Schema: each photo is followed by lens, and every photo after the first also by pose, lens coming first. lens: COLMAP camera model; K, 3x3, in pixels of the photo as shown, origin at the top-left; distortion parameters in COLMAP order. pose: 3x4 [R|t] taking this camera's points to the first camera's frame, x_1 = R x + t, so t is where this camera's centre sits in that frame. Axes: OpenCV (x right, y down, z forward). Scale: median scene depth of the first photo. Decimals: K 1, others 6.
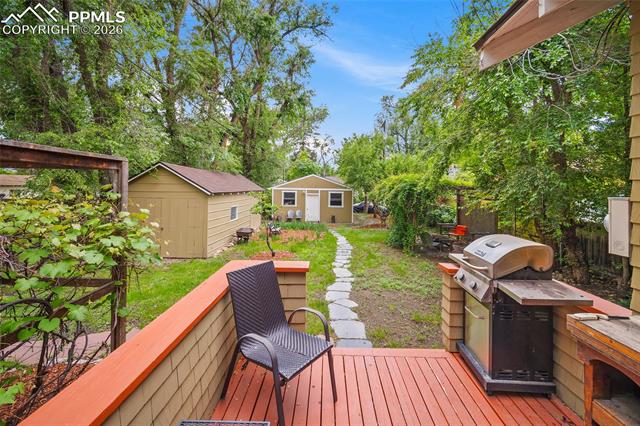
lens RADIAL K [[252.9, 0, 318.4], [0, 252.9, 183.8], [0, 0, 1]] dist [-0.000786, -0.000039]
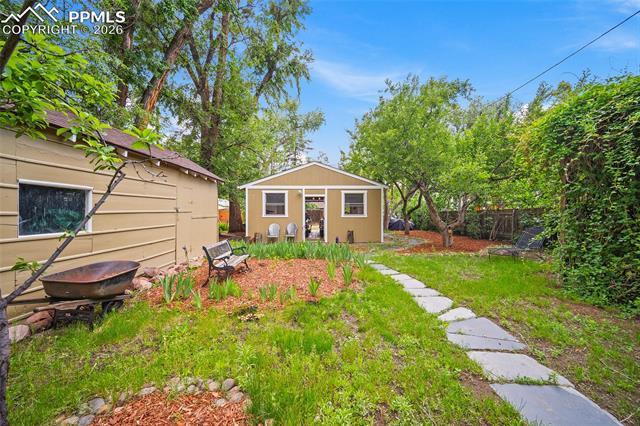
lens RADIAL K [[247.8, 0, 320.0], [0, 247.8, 213.0], [0, 0, 1]] dist [-0.001129, -0.000028]
pose [[0.999108, -0.018318, 0.038036, -0.033519], [0.017553, 0.999639, 0.020348, 0.070322], [-0.038395, -0.019662, 0.999069, 0.426208]]
